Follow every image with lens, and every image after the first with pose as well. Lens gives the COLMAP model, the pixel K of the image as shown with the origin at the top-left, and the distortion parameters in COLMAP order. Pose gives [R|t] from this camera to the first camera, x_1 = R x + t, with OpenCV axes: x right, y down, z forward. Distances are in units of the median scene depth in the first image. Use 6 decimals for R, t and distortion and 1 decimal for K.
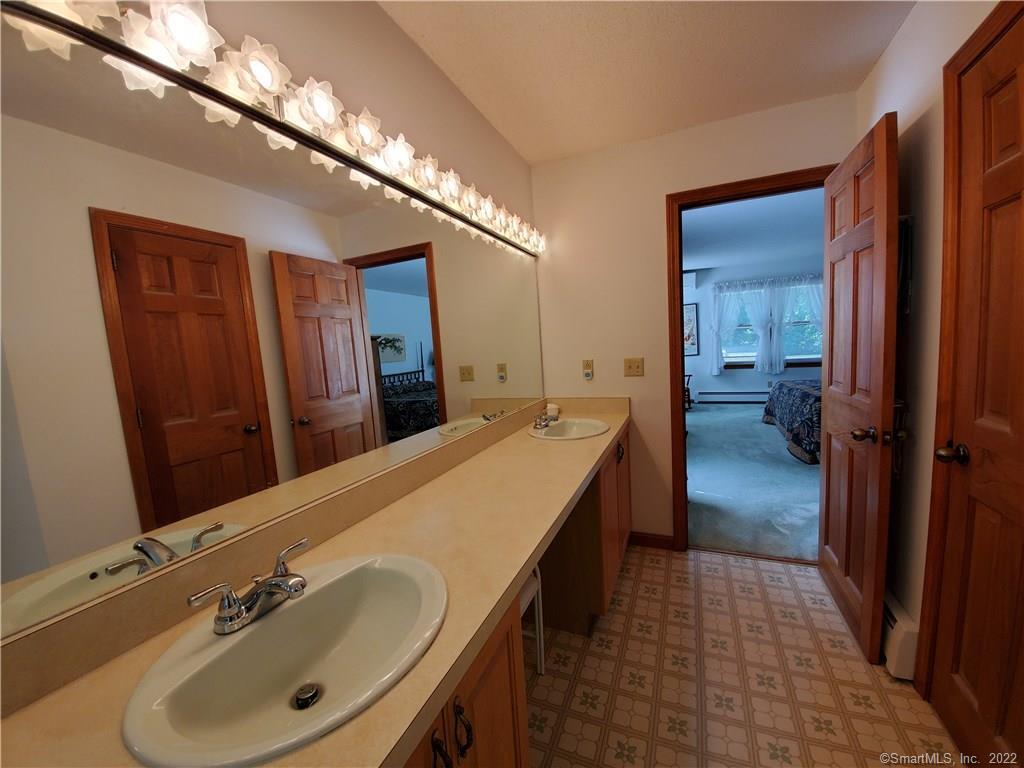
lens RADIAL K [[410.2, 0, 520.0], [0, 410.2, 392.3], [0, 0, 1]] dist [-0.000715, -0.000209]
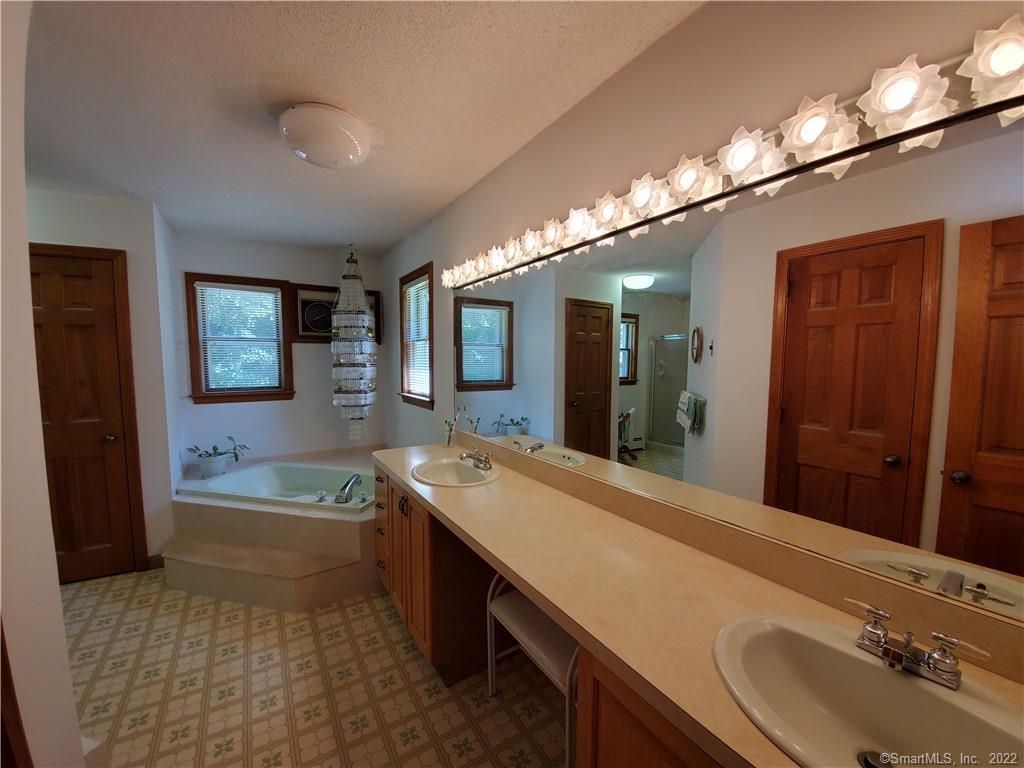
lens RADIAL K [[410.2, 0, 520.0], [0, 410.2, 392.3], [0, 0, 1]] dist [-0.000715, -0.000209]
pose [[-0.566637, 0.126719, -0.814165, 0.483972], [-0.057124, 0.979684, 0.192238, -0.189746], [0.821985, 0.155438, -0.547887, 0.972548]]
